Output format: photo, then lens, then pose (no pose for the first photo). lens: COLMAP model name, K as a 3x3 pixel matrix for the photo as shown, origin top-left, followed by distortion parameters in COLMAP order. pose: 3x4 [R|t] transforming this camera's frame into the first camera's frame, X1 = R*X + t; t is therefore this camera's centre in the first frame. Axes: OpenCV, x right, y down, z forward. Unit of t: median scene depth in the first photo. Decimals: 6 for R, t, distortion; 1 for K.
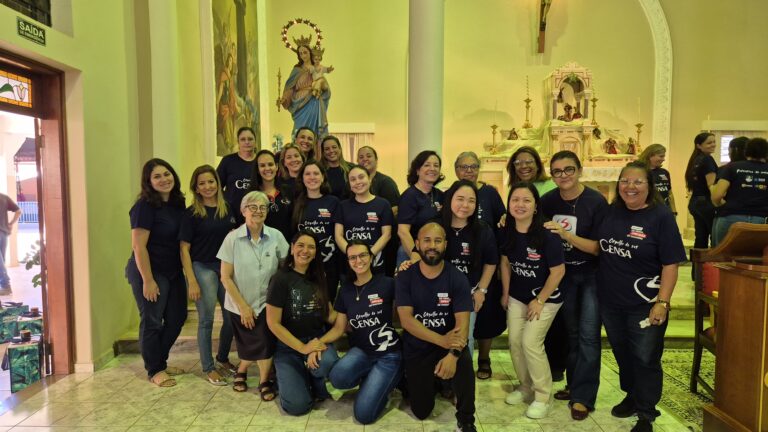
lens RADIAL K [[513.5, 0, 383.8], [0, 513.5, 219.7], [0, 0, 1]] dist [0.063915, -0.061386]
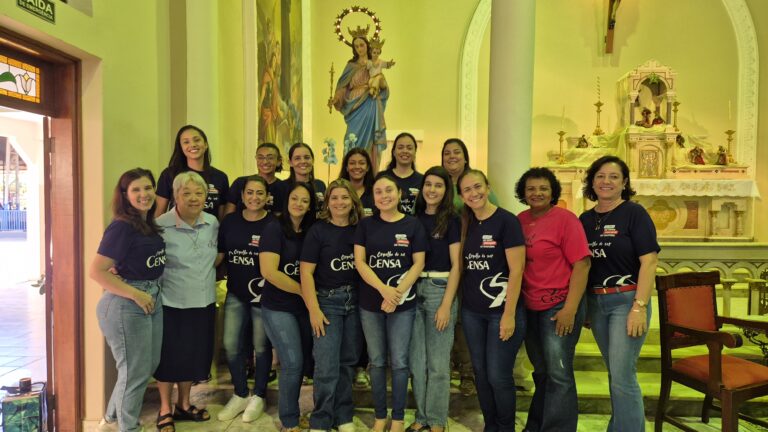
lens RADIAL K [[513.5, 0, 383.9], [0, 513.5, 212.7], [0, 0, 1]] dist [0.063915, -0.061386]
pose [[0.998097, 0.010444, -0.060777, -0.050299], [-0.012450, 0.999387, -0.032707, -0.013679], [0.060398, 0.033401, 0.997615, 0.127847]]
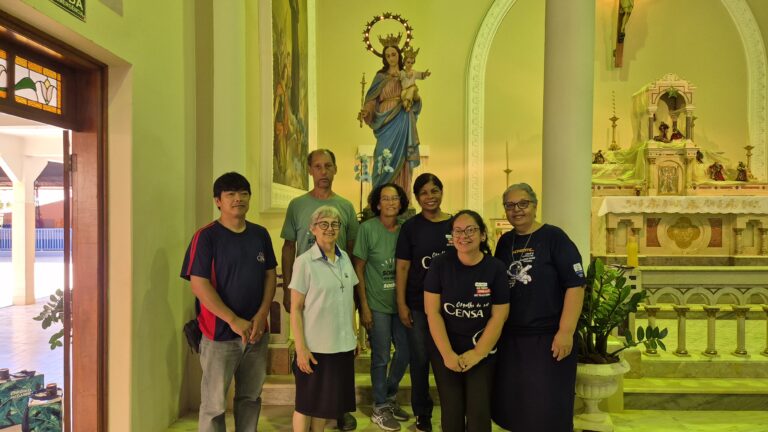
lens RADIAL K [[513.5, 0, 378.0], [0, 513.5, 216.5], [0, 0, 1]] dist [0.063915, -0.061386]
pose [[0.999444, 0.005013, -0.032952, -0.125103], [-0.006819, 0.998466, -0.054939, -0.023385], [0.032626, 0.055133, 0.997946, 0.179288]]
